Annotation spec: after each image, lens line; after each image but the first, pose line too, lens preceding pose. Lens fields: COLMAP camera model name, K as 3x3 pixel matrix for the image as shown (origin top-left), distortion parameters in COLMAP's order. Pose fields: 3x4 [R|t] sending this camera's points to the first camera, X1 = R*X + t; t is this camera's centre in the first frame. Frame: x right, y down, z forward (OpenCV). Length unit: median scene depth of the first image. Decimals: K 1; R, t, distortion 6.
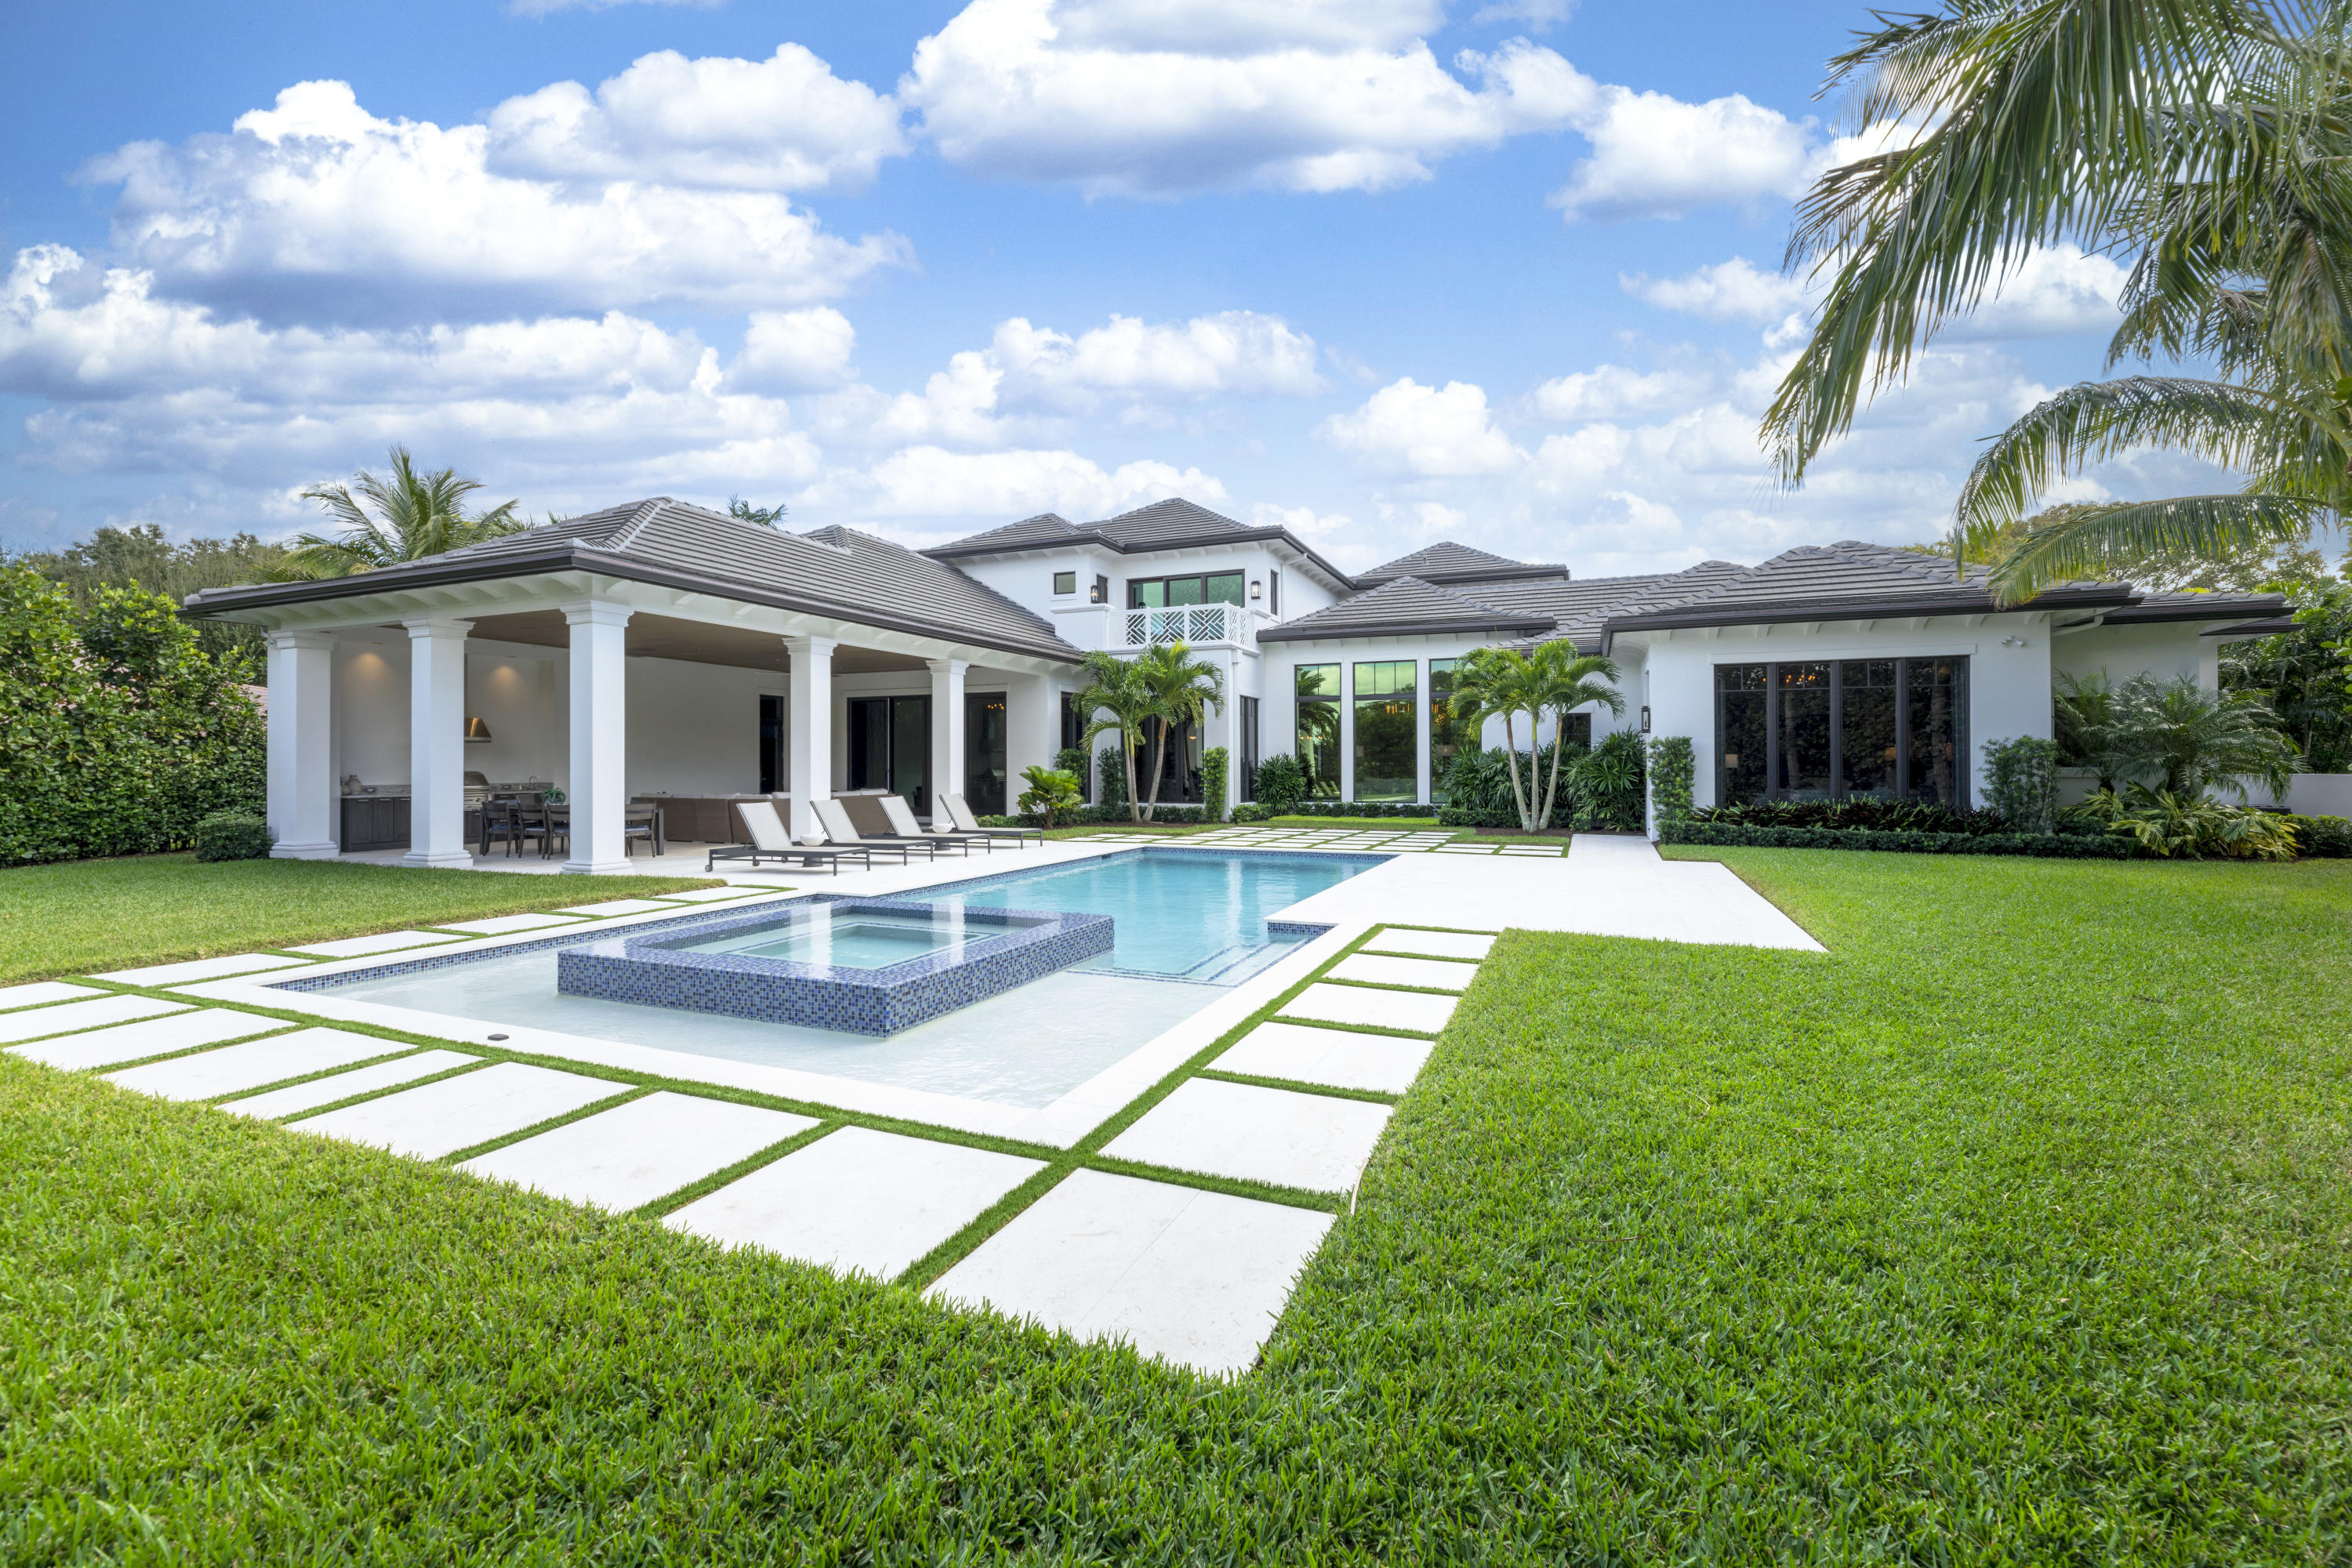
lens RADIAL K [[918.1, 0, 1176.0], [0, 918.1, 784.0], [0, 0, 1]] dist [-0.000931, -0.000037]
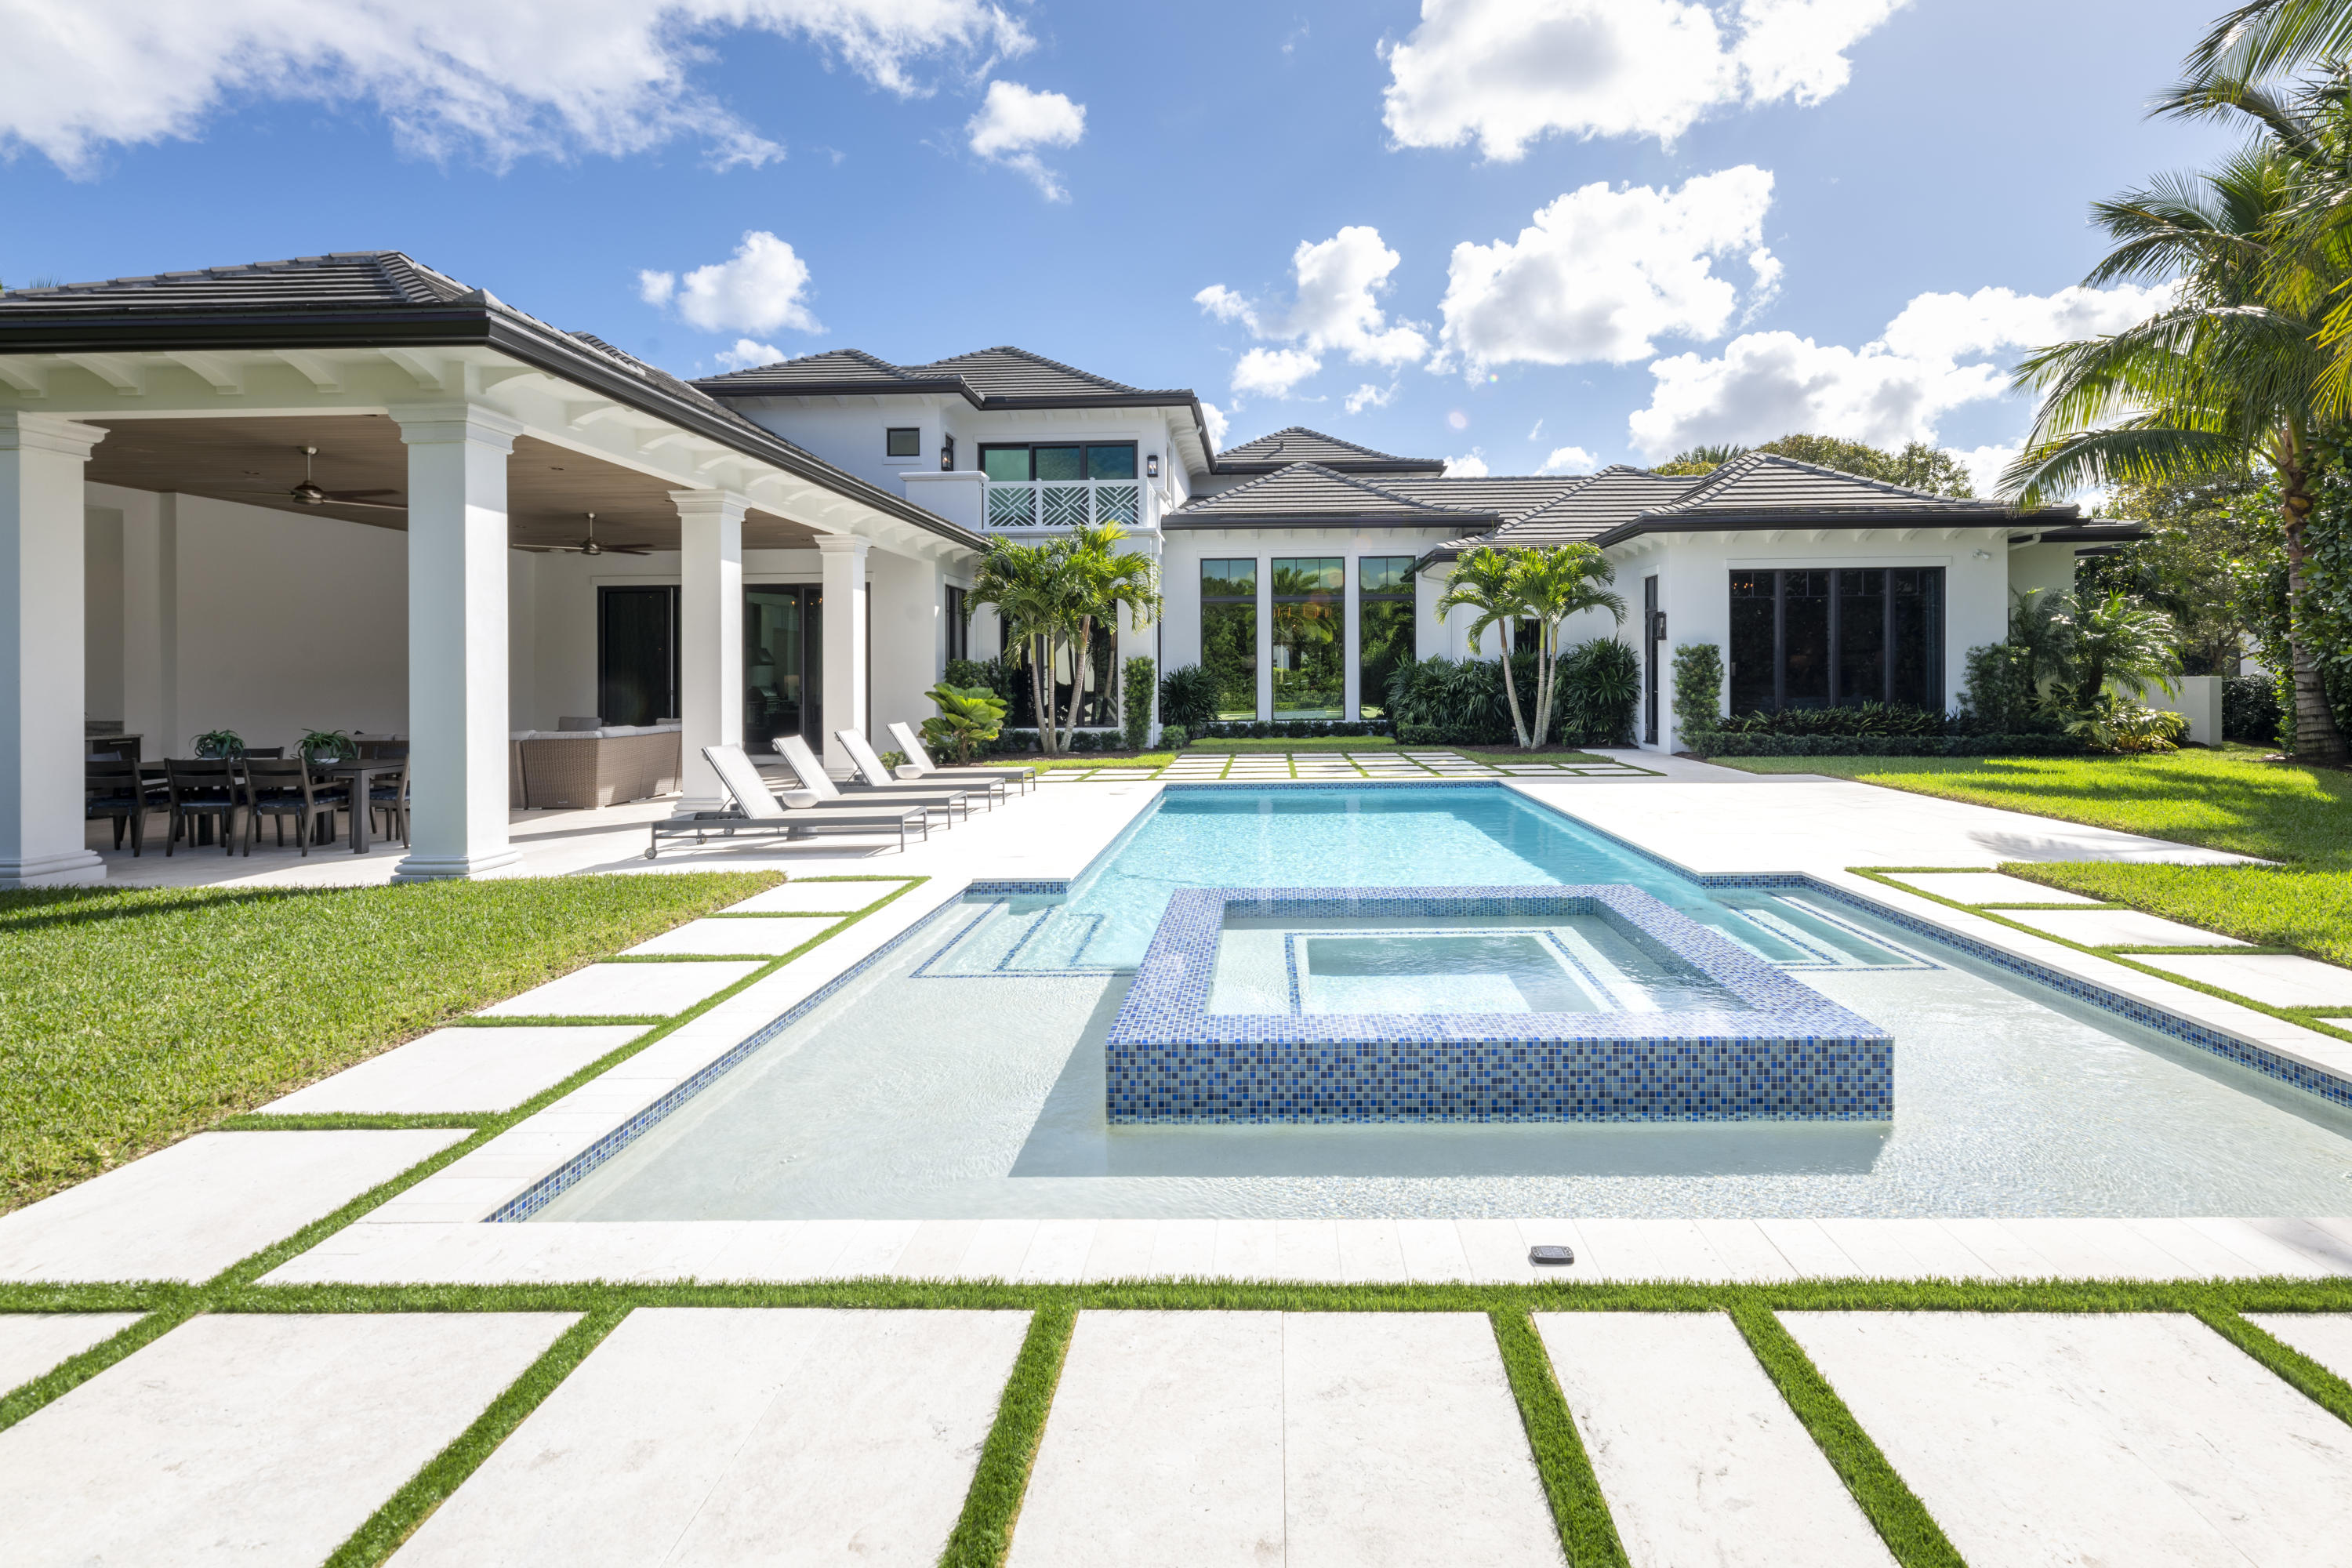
lens RADIAL K [[1048.7, 0, 1182.6], [0, 1048.7, 688.7], [0, 0, 1]] dist [-0.001511, -0.000244]
pose [[0.934578, -0.013746, 0.355493, -0.299329], [0.017538, 0.999818, -0.007446, -0.005353], [-0.355326, 0.013193, 0.934649, 0.148888]]
